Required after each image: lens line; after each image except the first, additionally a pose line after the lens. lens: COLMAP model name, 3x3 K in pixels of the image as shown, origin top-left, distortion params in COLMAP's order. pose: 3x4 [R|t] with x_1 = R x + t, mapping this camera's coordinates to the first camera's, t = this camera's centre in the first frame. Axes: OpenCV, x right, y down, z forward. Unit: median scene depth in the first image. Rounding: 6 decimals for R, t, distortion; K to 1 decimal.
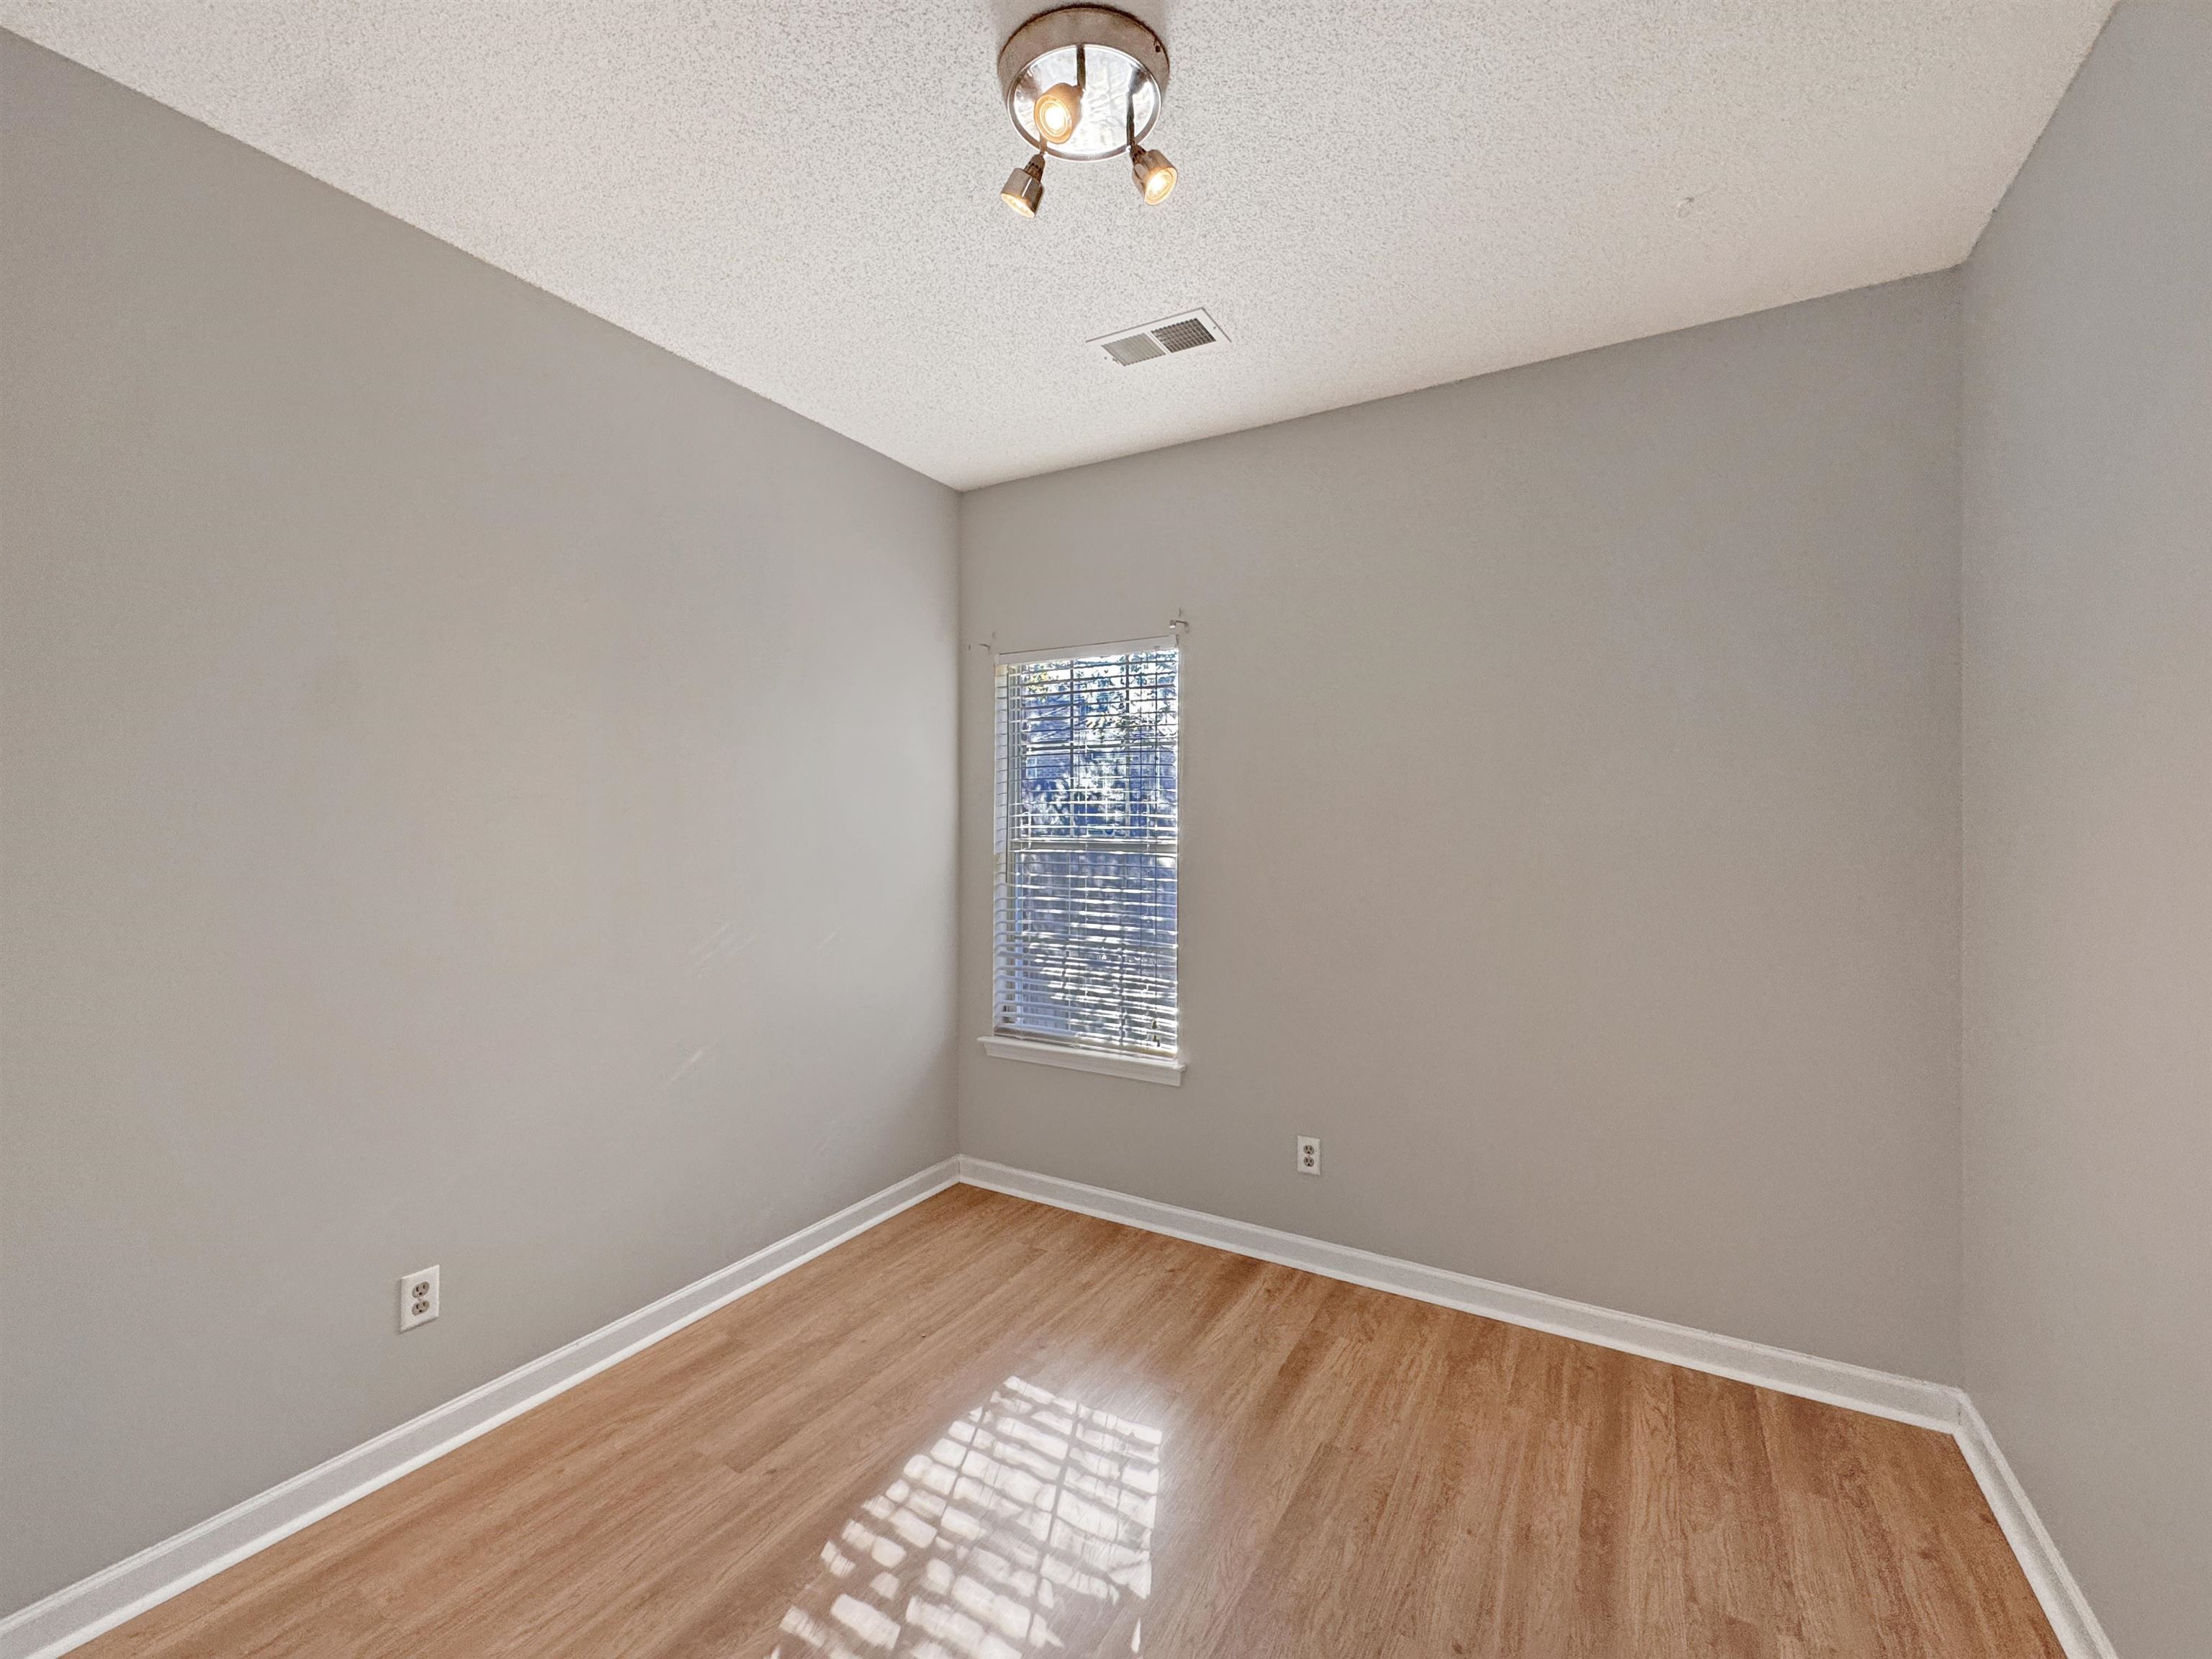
lens RADIAL K [[903.2, 0, 1105.4], [0, 903.2, 830.4], [0, 0, 1]] dist [-0.002808, 0.000203]
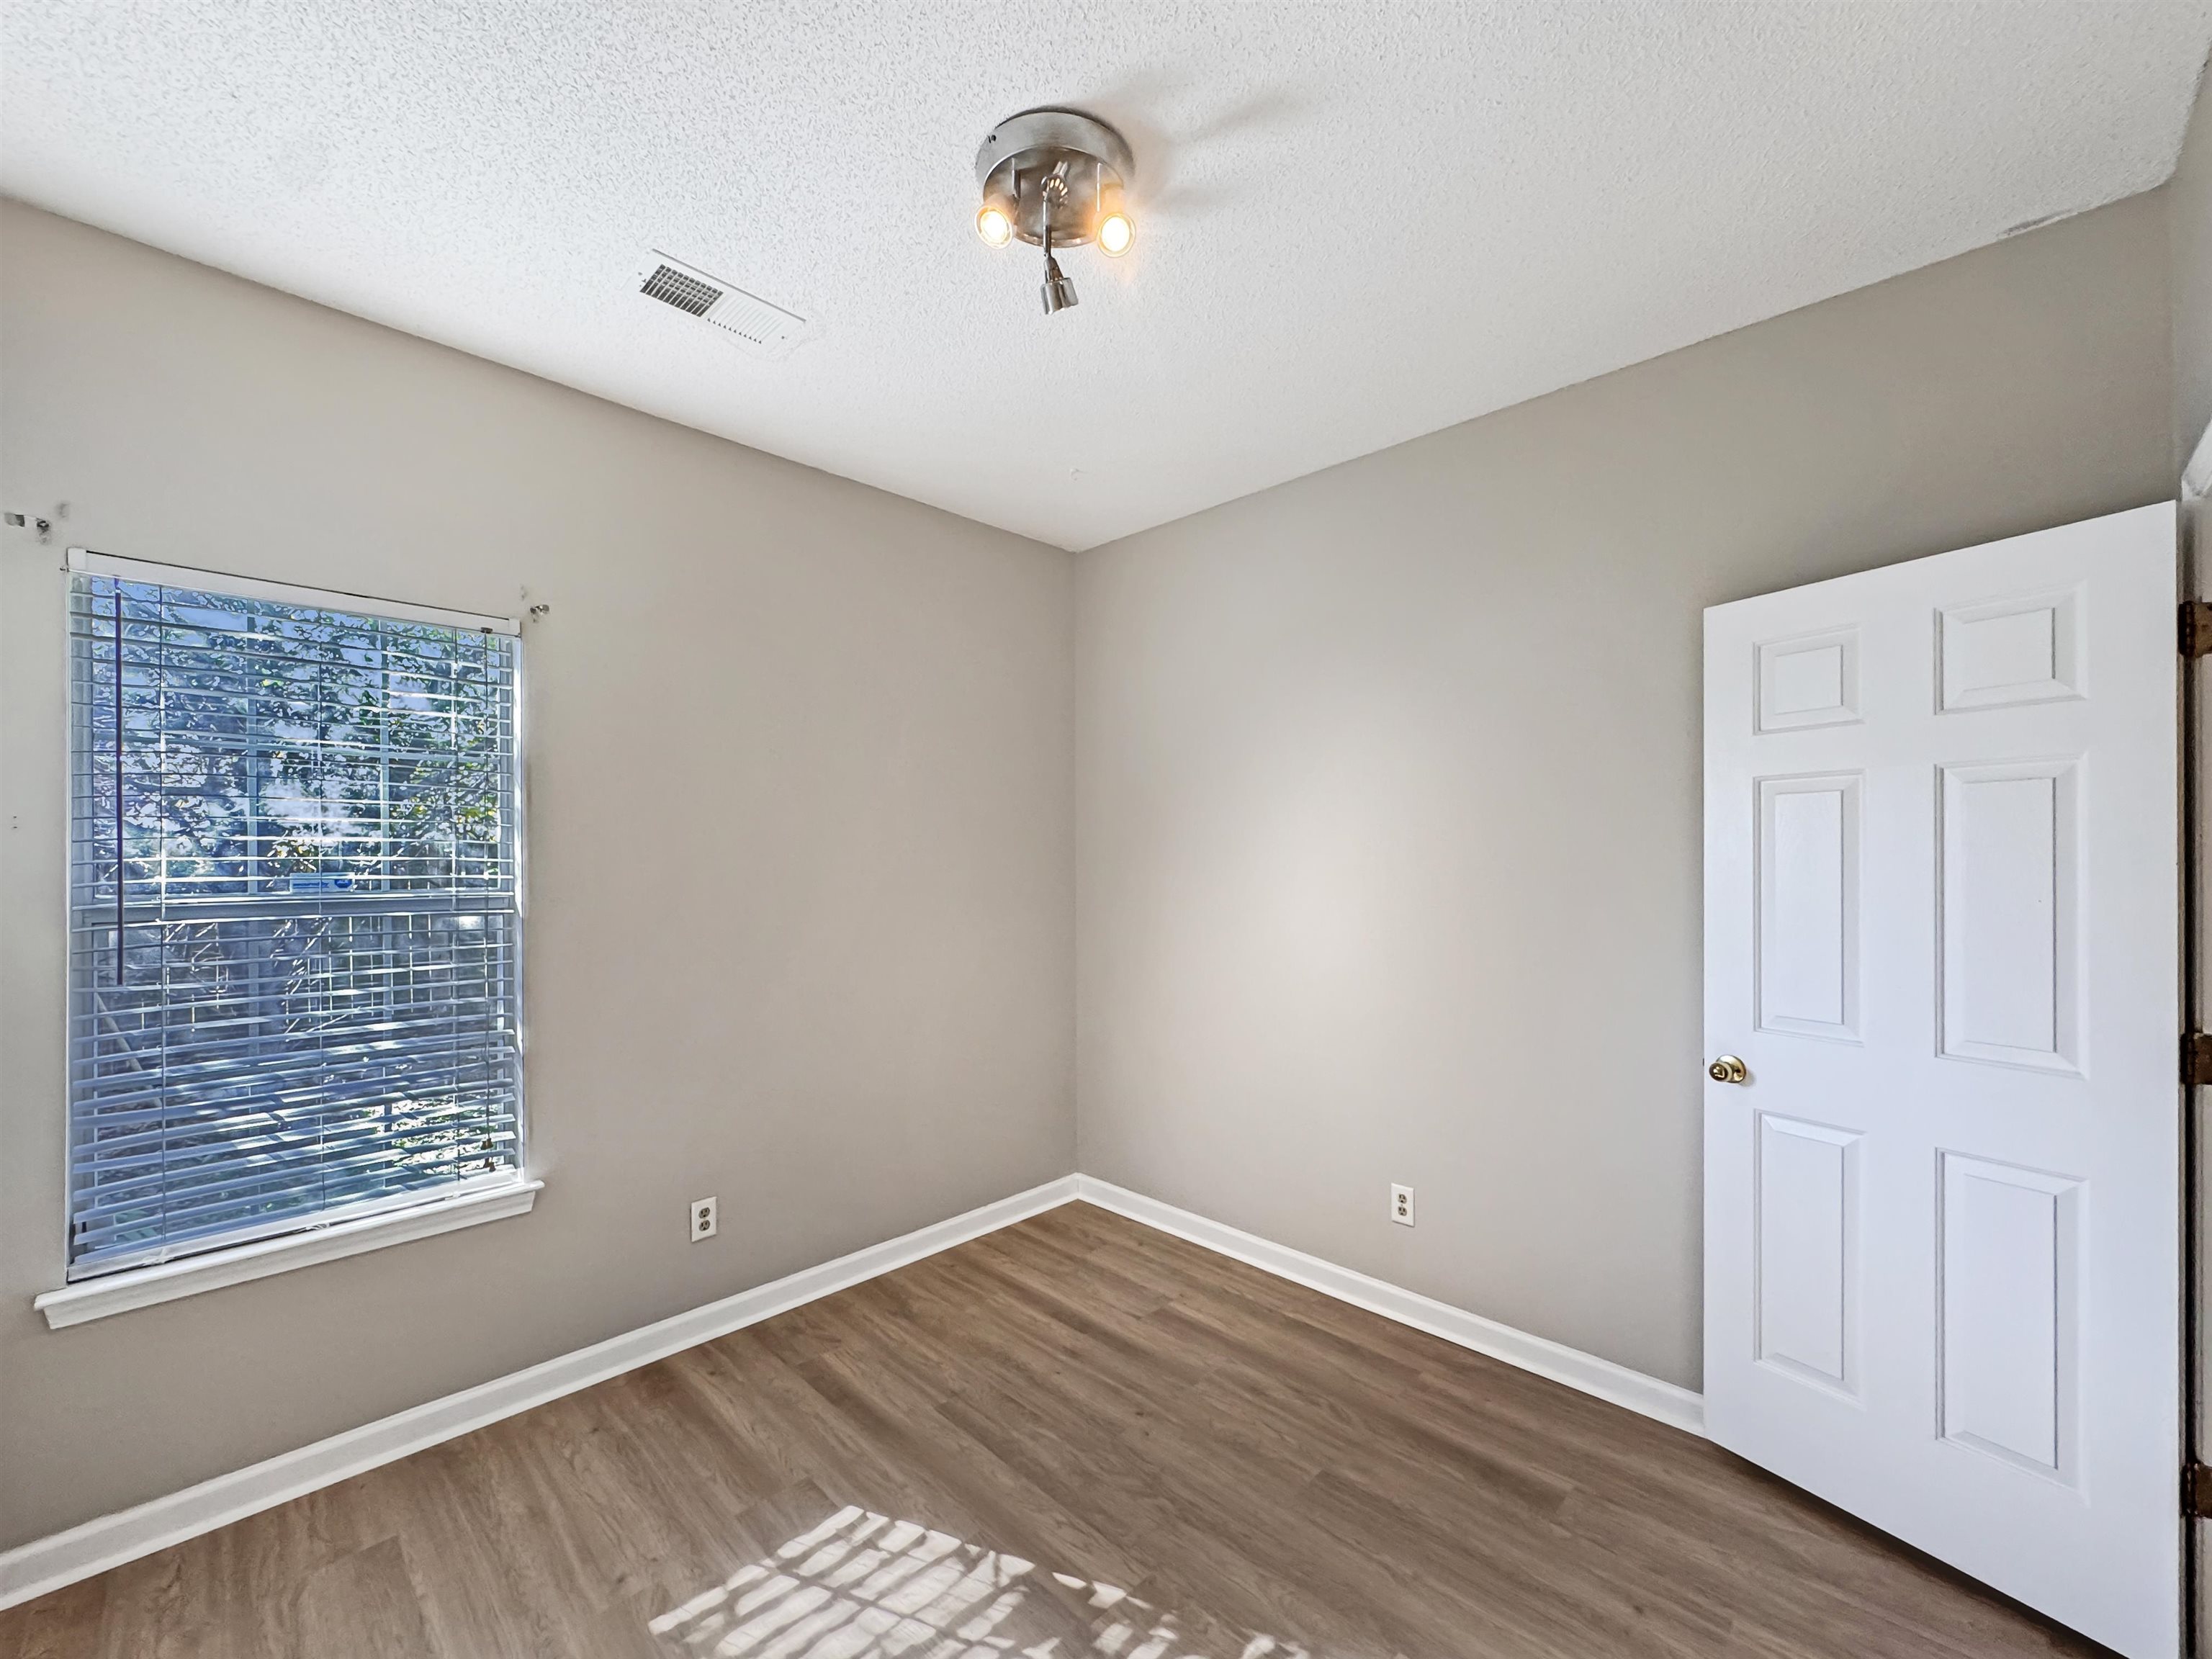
lens RADIAL K [[903.2, 0, 1091.6], [0, 903.2, 843.8], [0, 0, 1]] dist [-0.002808, 0.000203]
pose [[0.260366, 0.000377, 0.965510, -0.525029], [0.016066, 0.999860, -0.004723, -0.017260], [-0.965376, 0.016742, 0.260324, 0.325694]]
